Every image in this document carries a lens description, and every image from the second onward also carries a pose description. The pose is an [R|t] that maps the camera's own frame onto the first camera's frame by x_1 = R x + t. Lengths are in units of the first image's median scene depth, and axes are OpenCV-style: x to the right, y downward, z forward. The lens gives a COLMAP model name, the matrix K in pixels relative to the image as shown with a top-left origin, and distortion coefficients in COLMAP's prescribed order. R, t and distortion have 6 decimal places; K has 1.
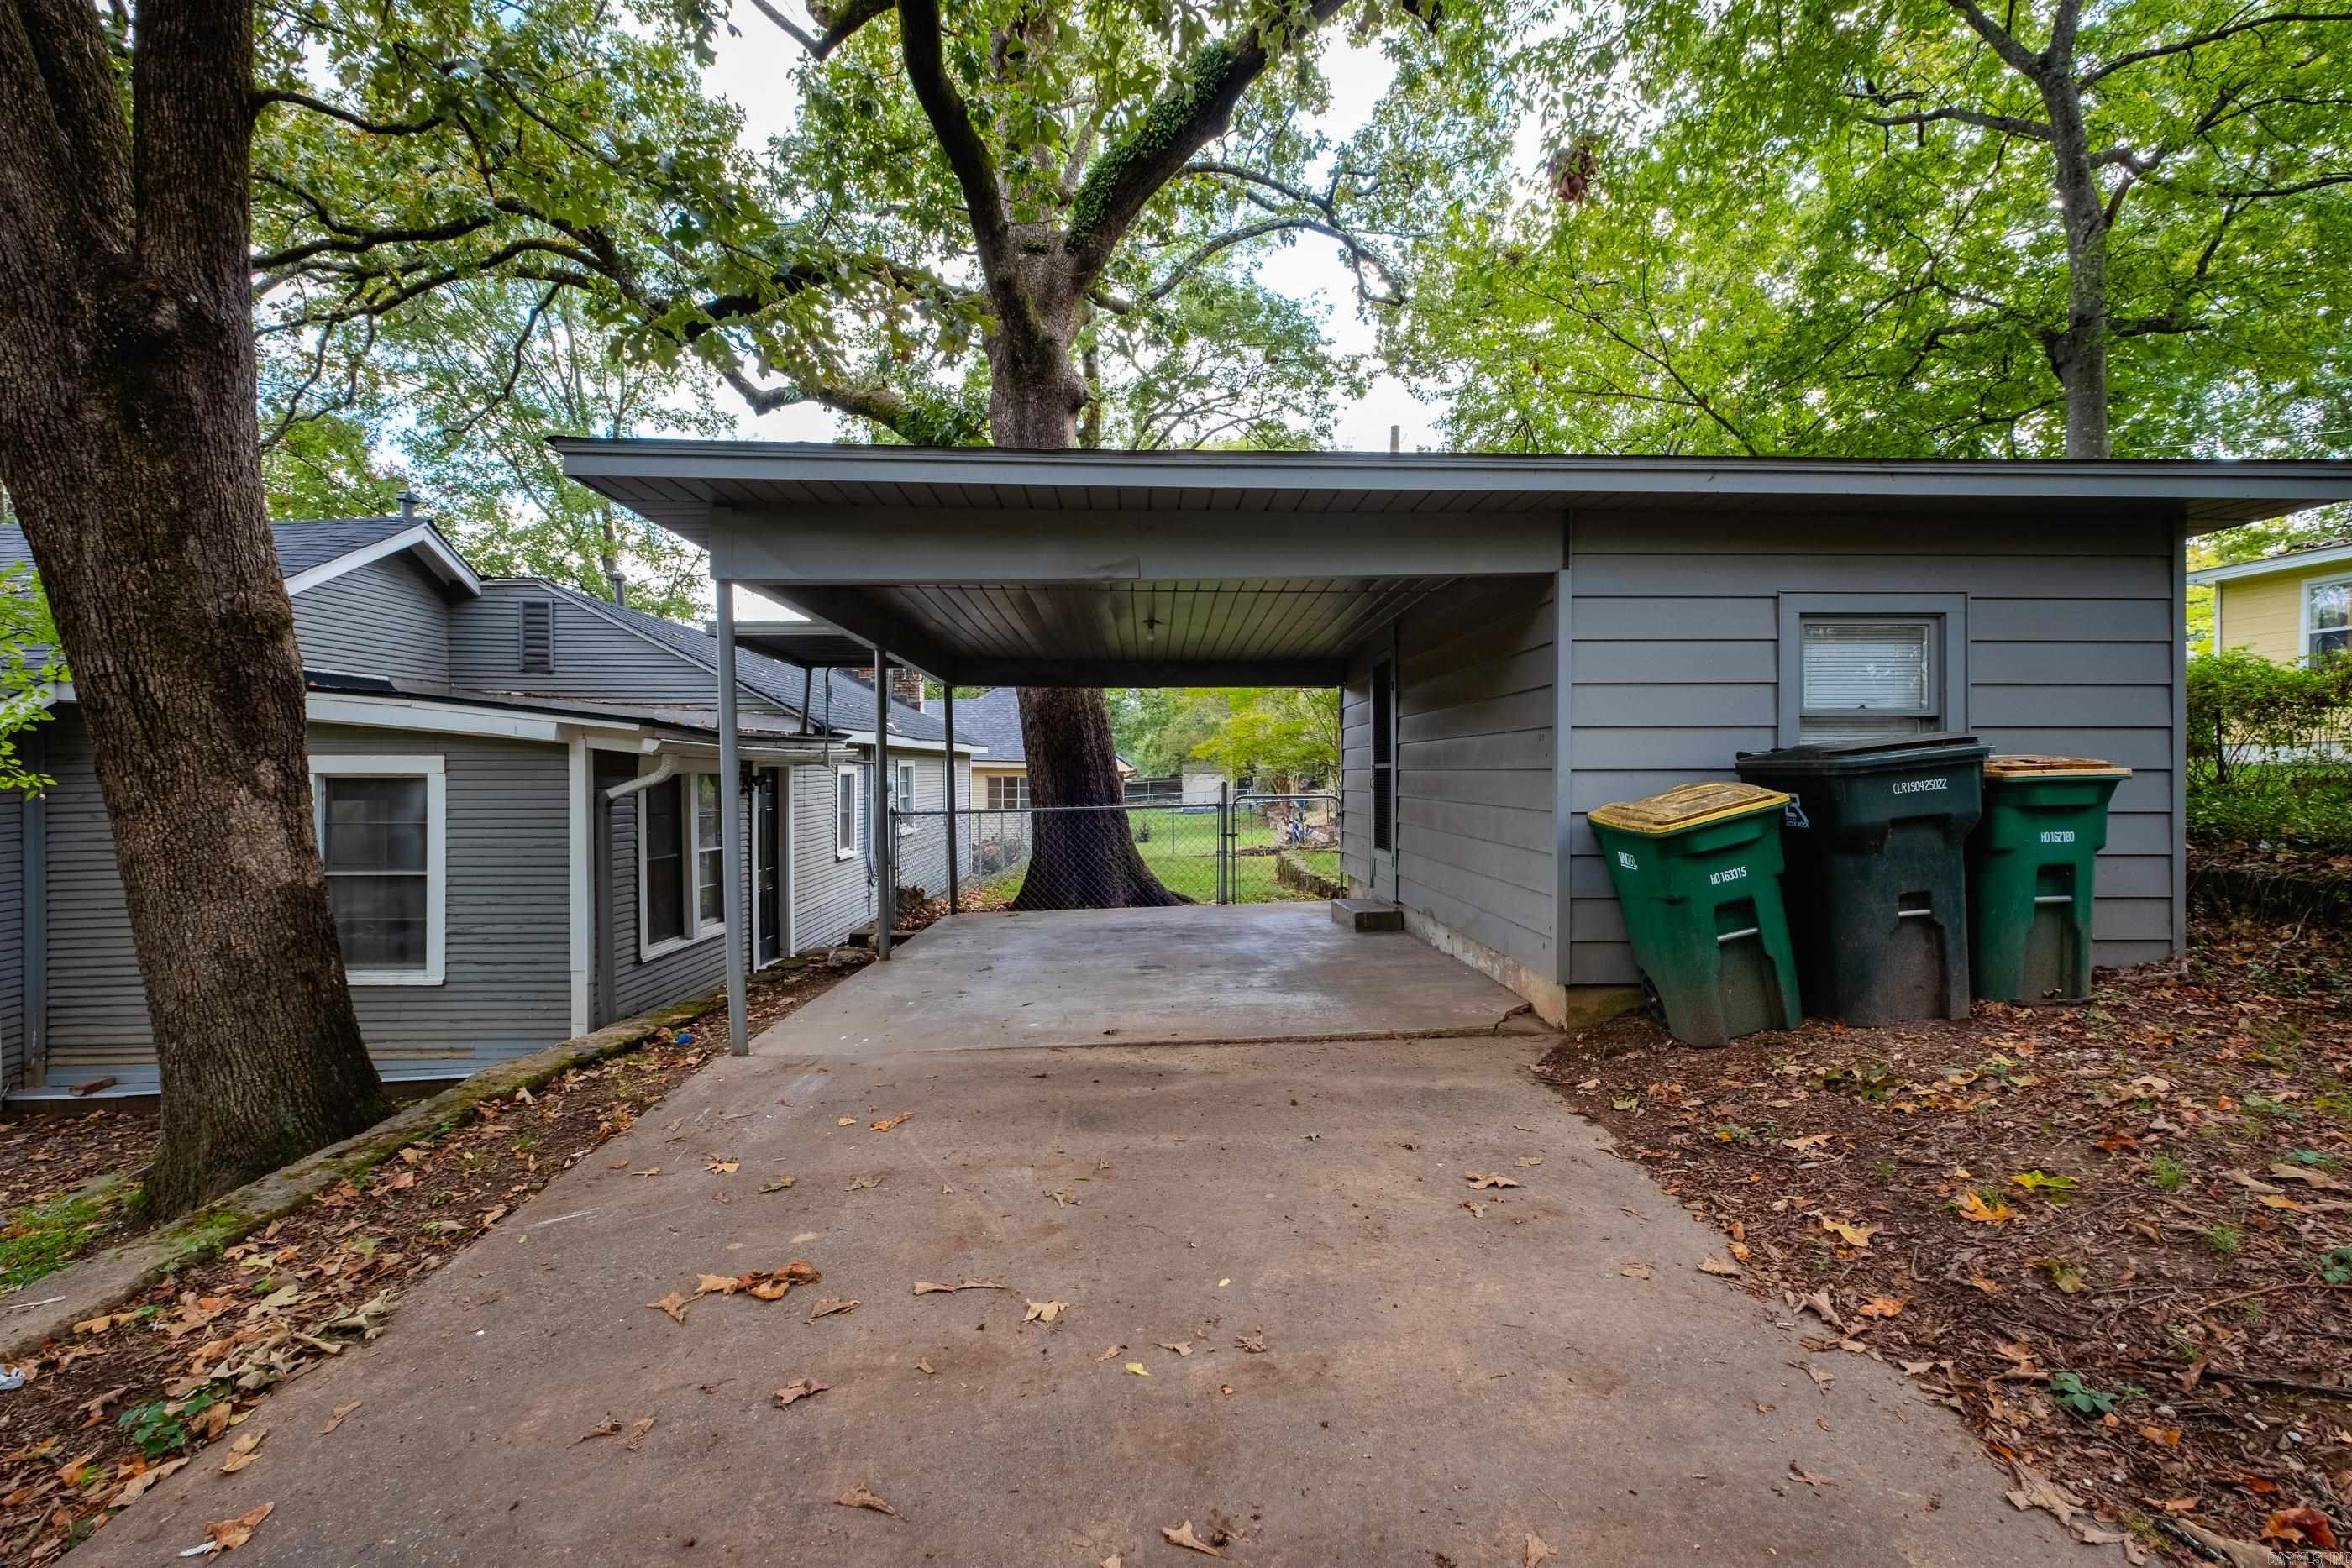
lens RADIAL K [[1080.3, 0, 1166.1], [0, 1080.3, 774.3], [0, 0, 1]] dist [0.007954, -0.006888]
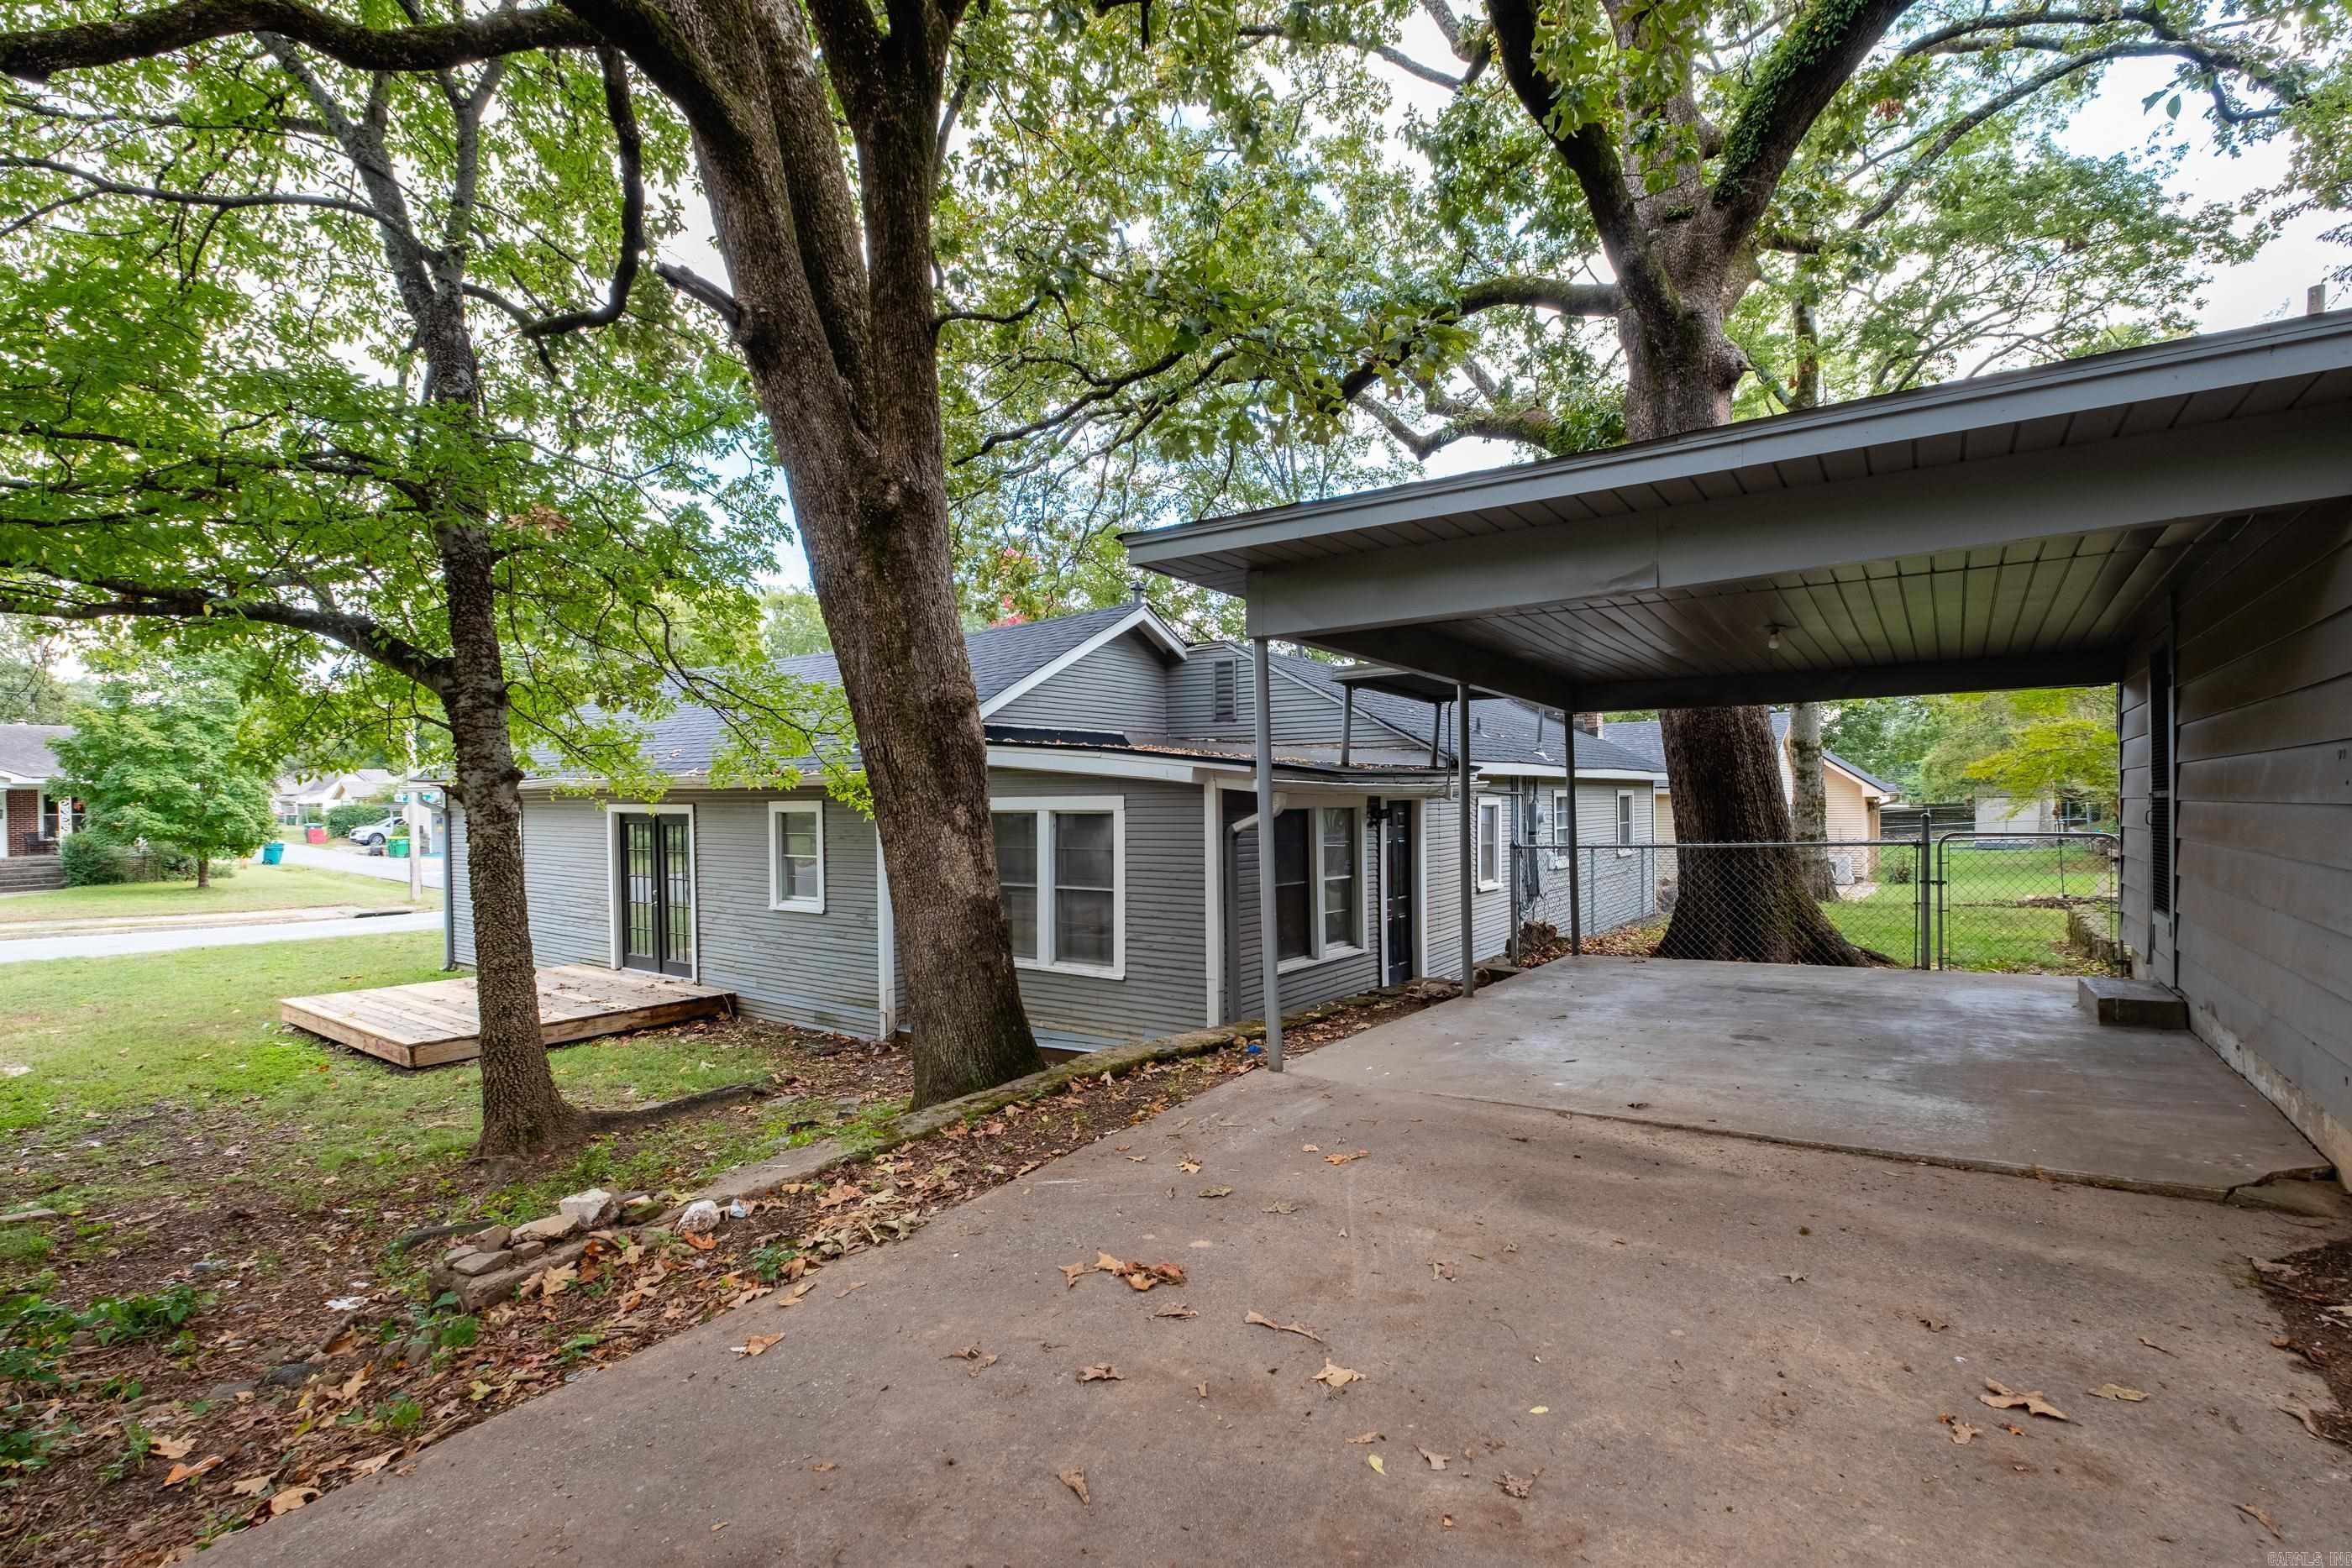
lens RADIAL K [[1080.3, 0, 1161.3], [0, 1080.3, 805.9], [0, 0, 1]] dist [0.007954, -0.006888]
pose [[0.792530, -0.005901, -0.609804, 0.124330], [0.008813, 0.999960, 0.001776, -0.007305], [0.609769, -0.006782, 0.792550, 0.045568]]
